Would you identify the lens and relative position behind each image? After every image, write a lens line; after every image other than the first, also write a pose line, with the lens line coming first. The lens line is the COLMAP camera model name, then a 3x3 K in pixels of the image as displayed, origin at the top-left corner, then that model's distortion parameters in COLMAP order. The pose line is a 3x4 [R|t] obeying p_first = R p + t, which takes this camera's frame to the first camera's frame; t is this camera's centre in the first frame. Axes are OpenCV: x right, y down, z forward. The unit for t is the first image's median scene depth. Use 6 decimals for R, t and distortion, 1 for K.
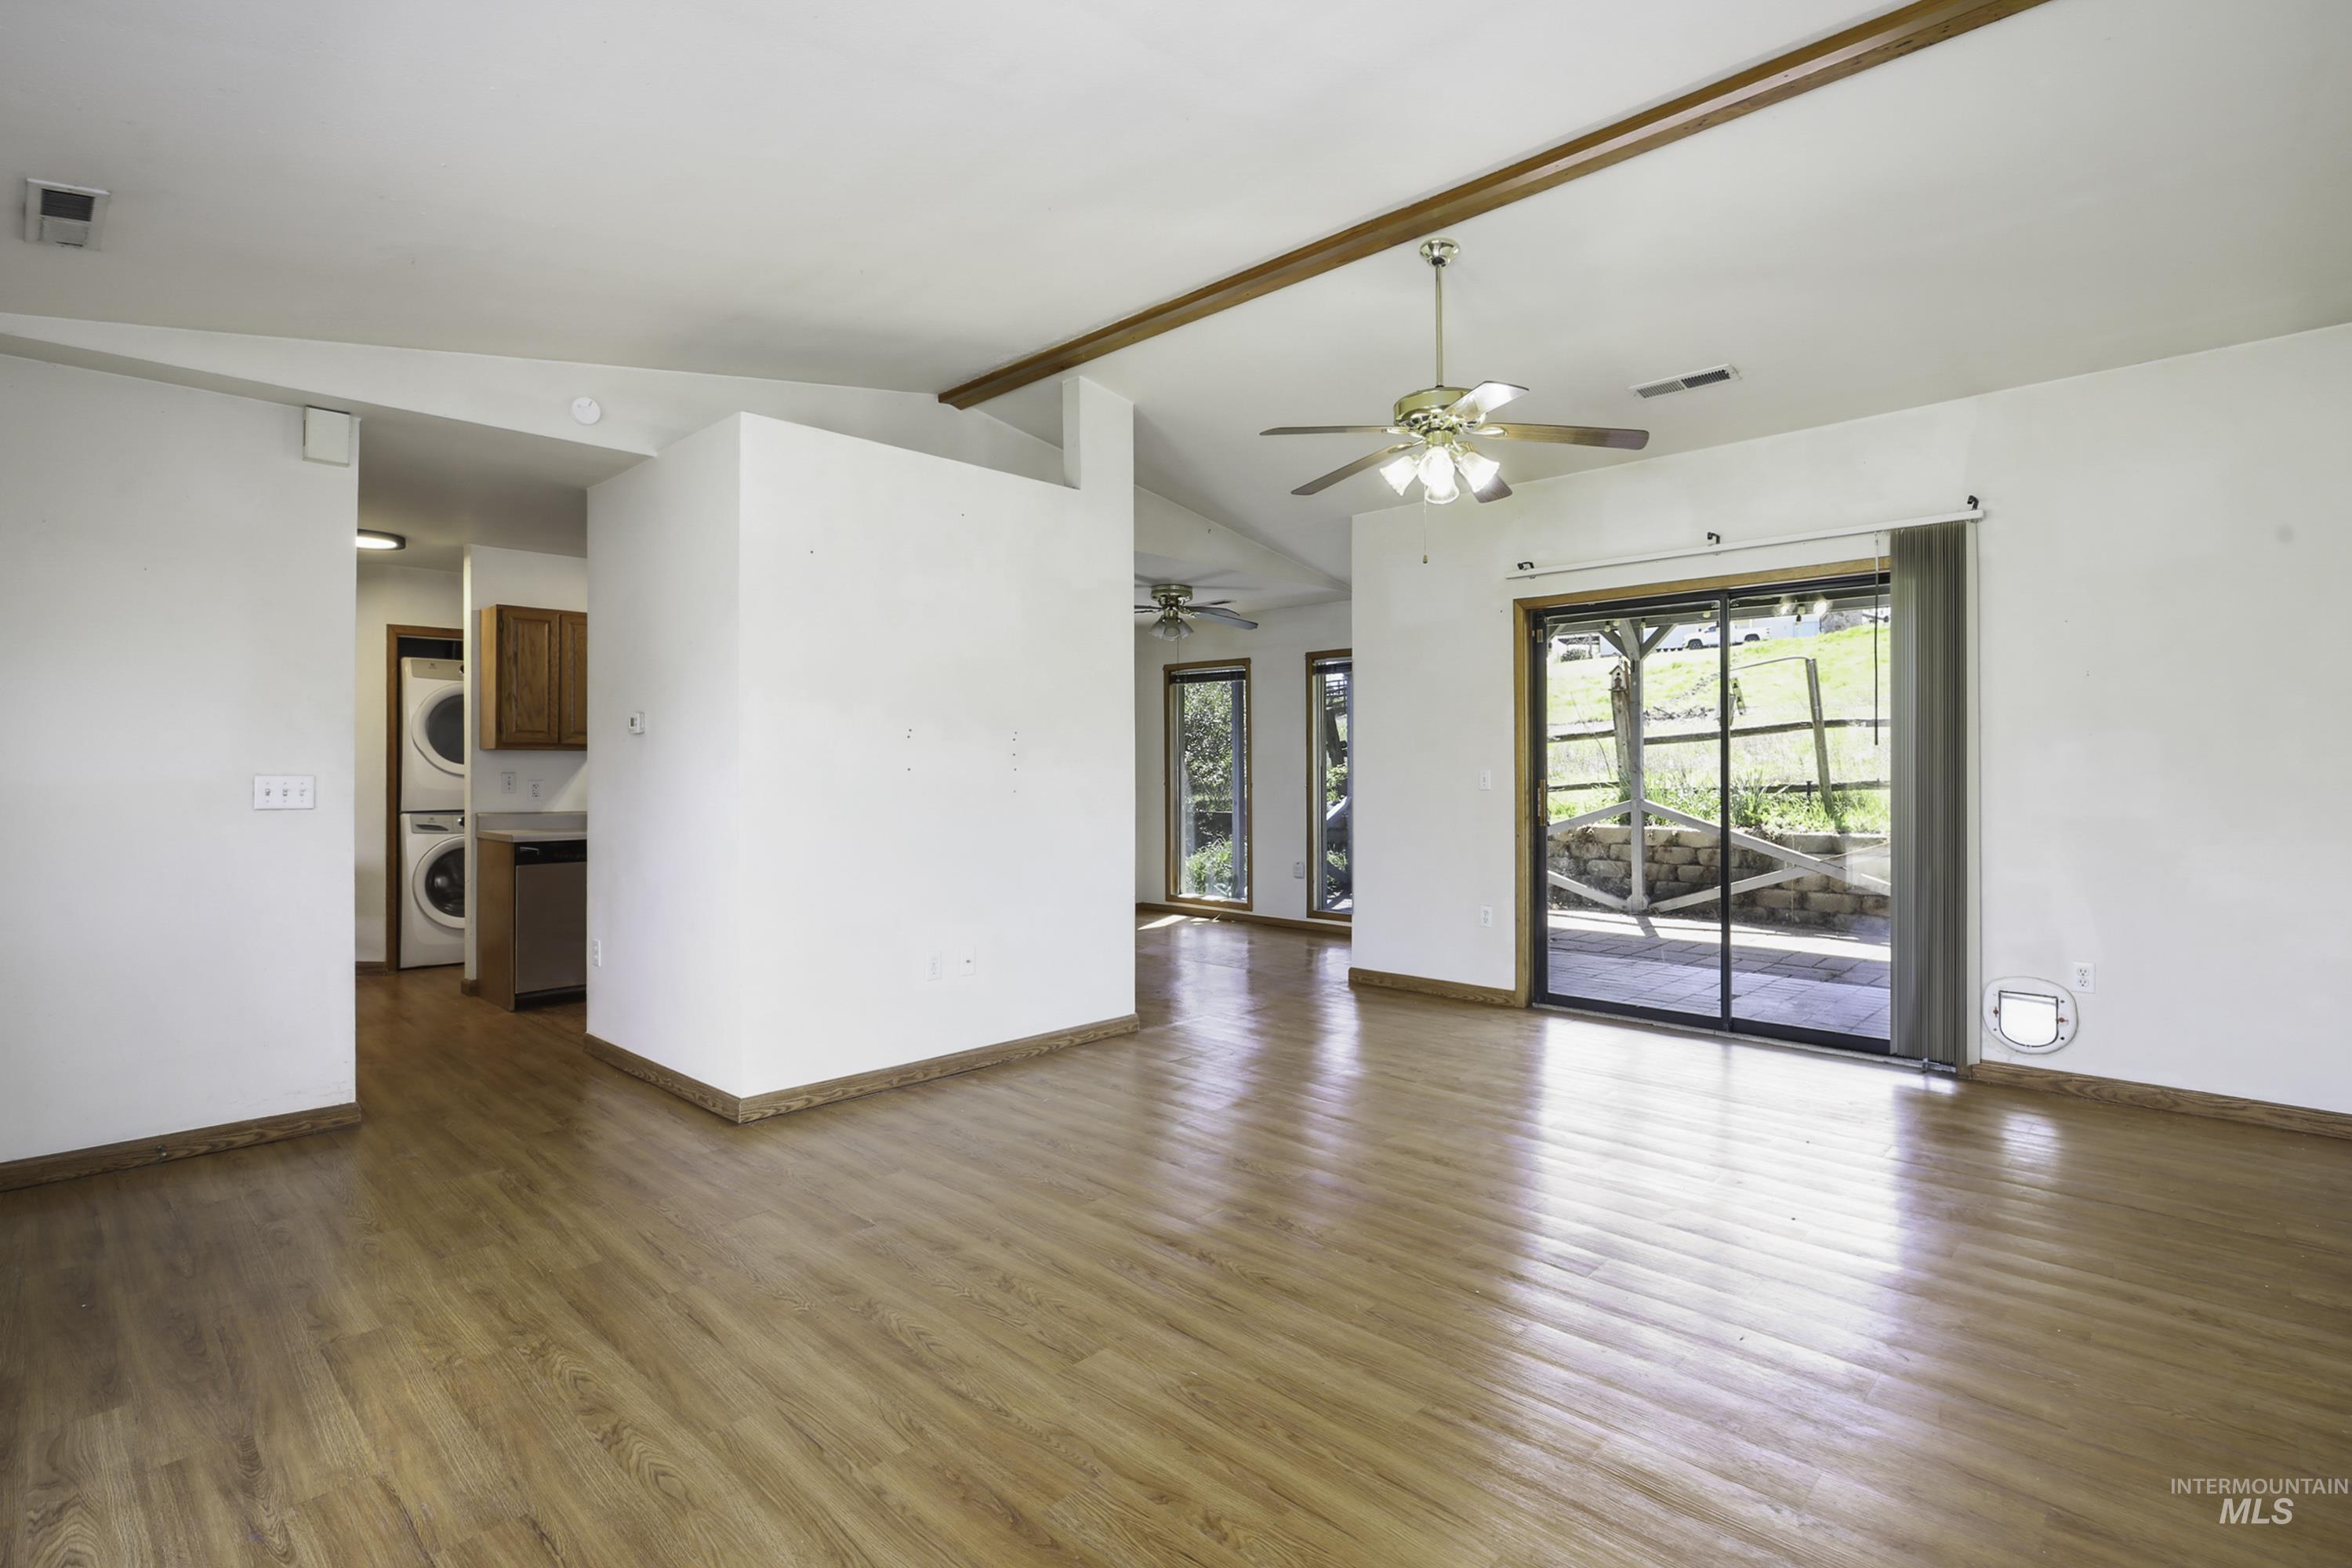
lens RADIAL K [[1110.6, 0, 1170.5], [0, 1110.6, 759.9], [0, 0, 1]] dist [-0.000931, 0.000171]
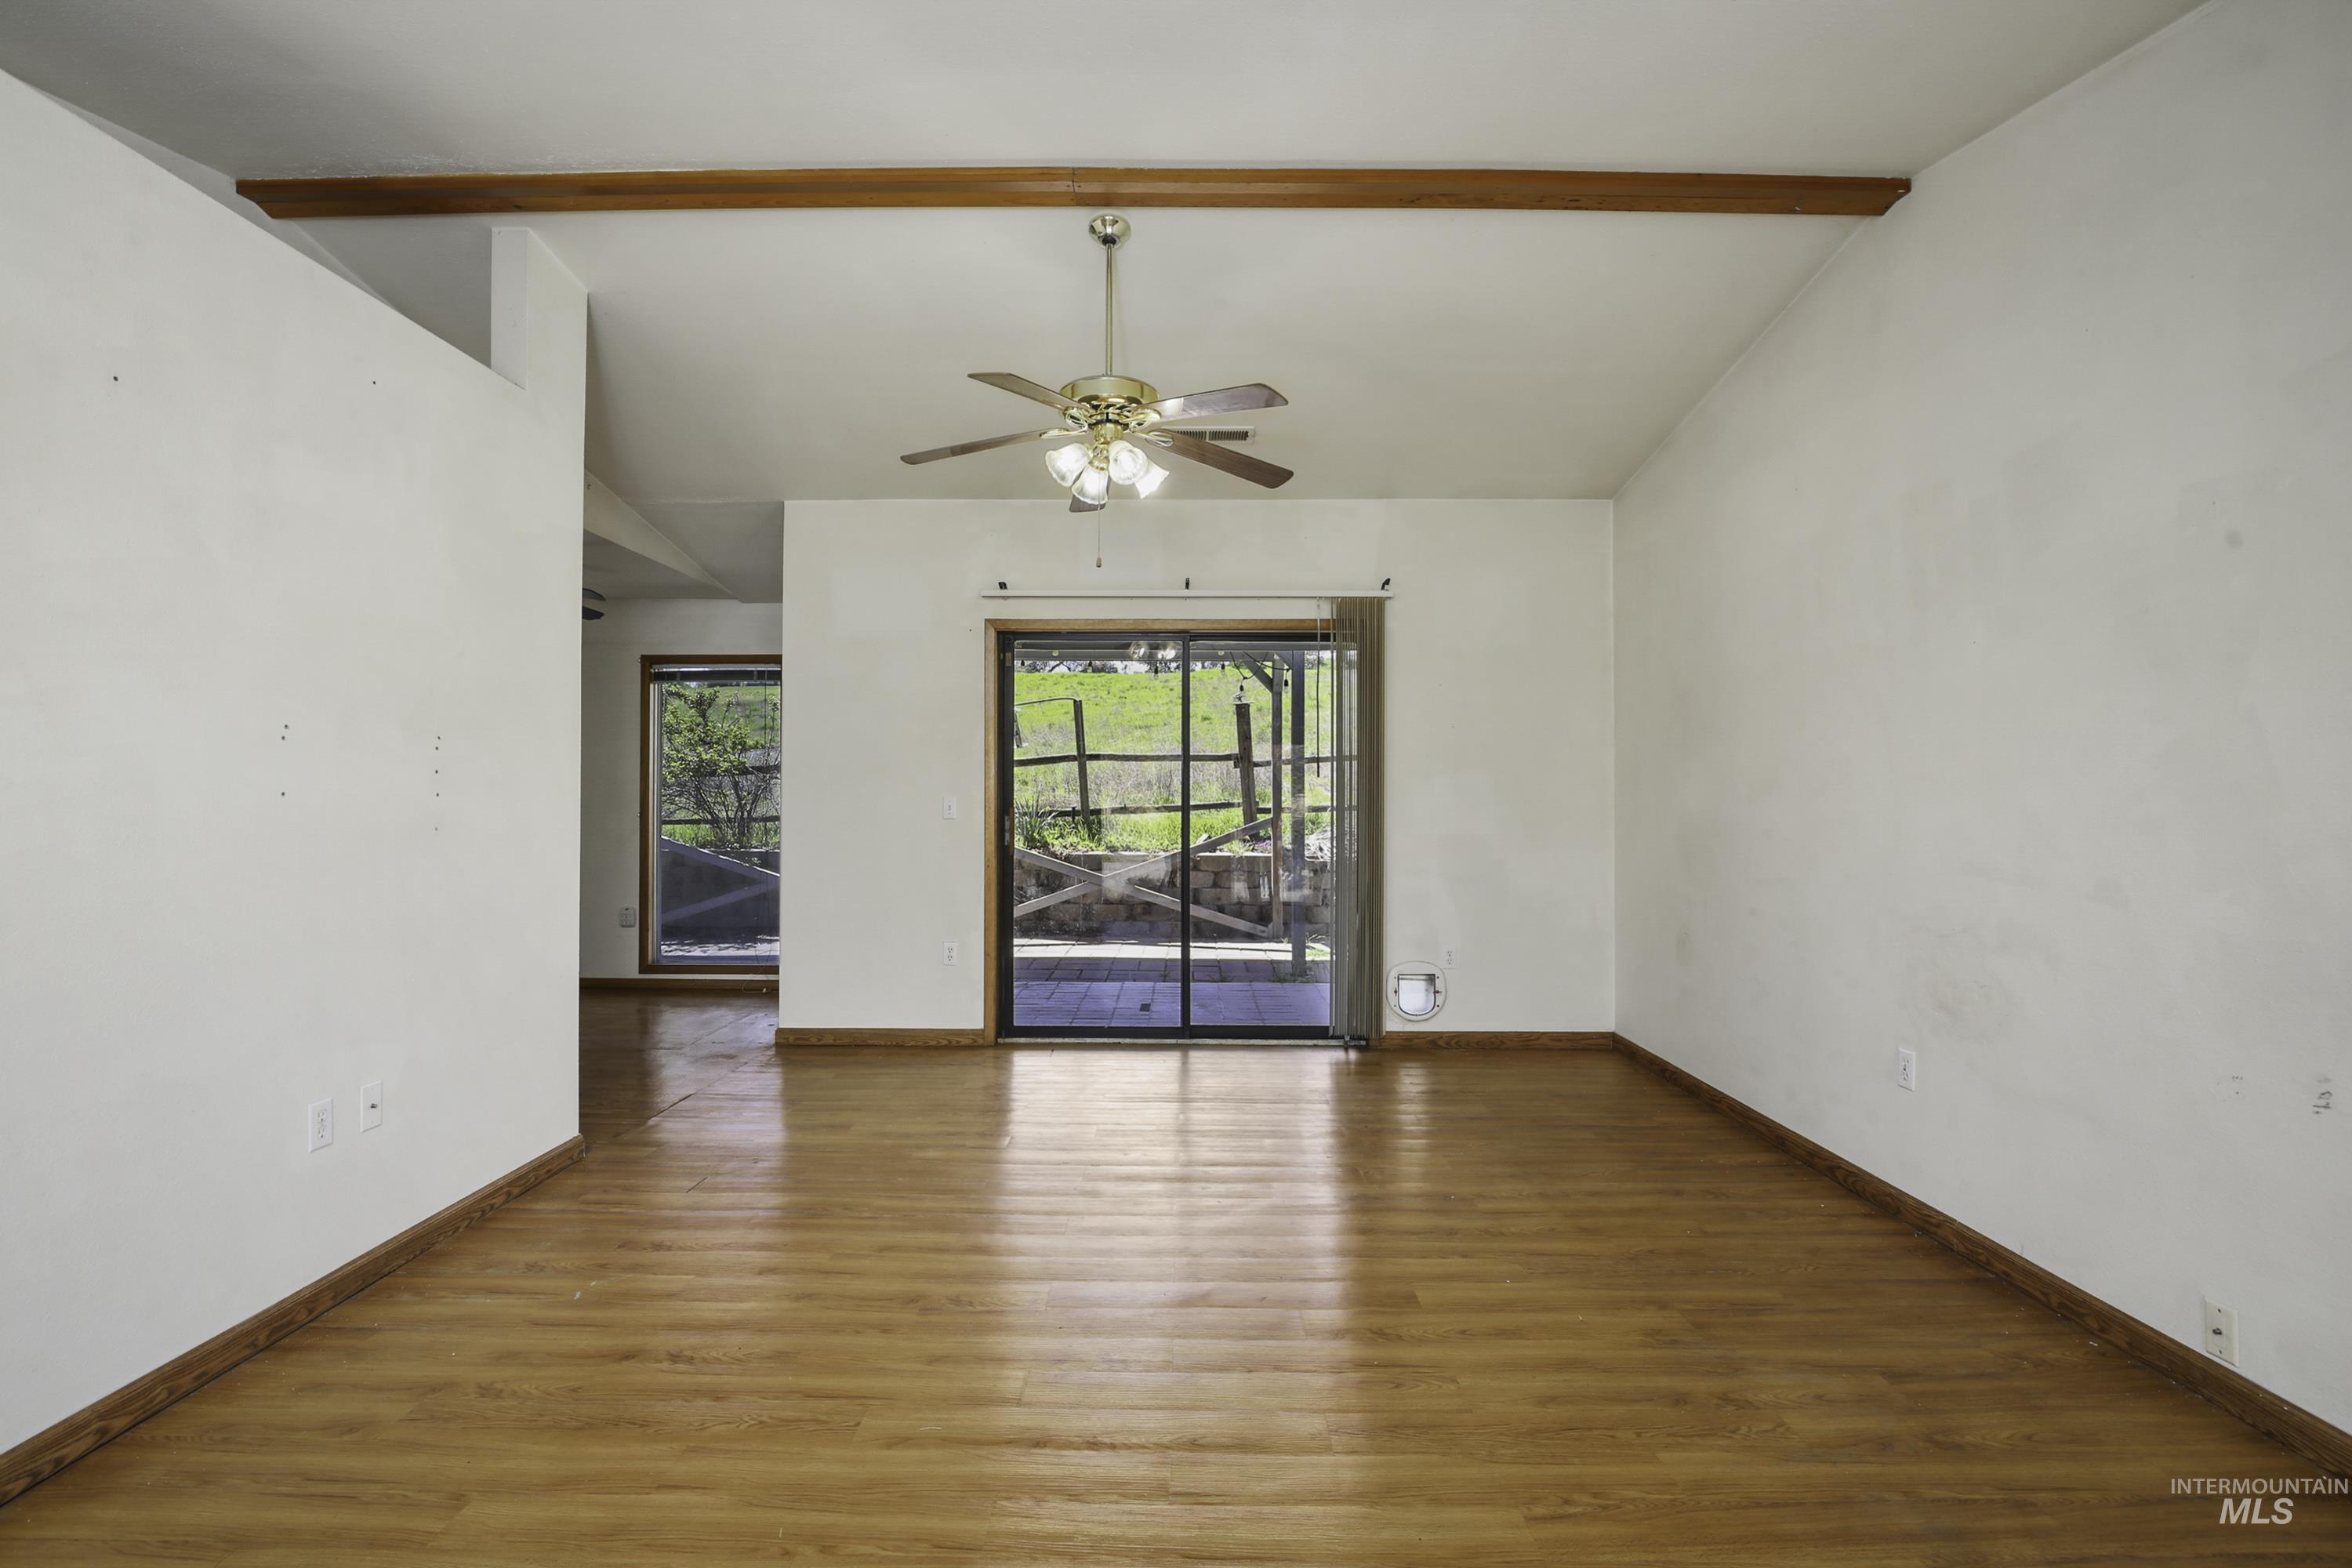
lens RADIAL K [[1085.1, 0, 1175.8], [0, 1085.1, 781.3], [0, 0, 1]] dist [-0.026049, 0.000286]
pose [[0.729188, 0.012330, 0.684202, -0.233923], [-0.009383, 0.999924, -0.008020, 0.001314], [-0.684249, -0.000572, 0.729249, 0.232011]]
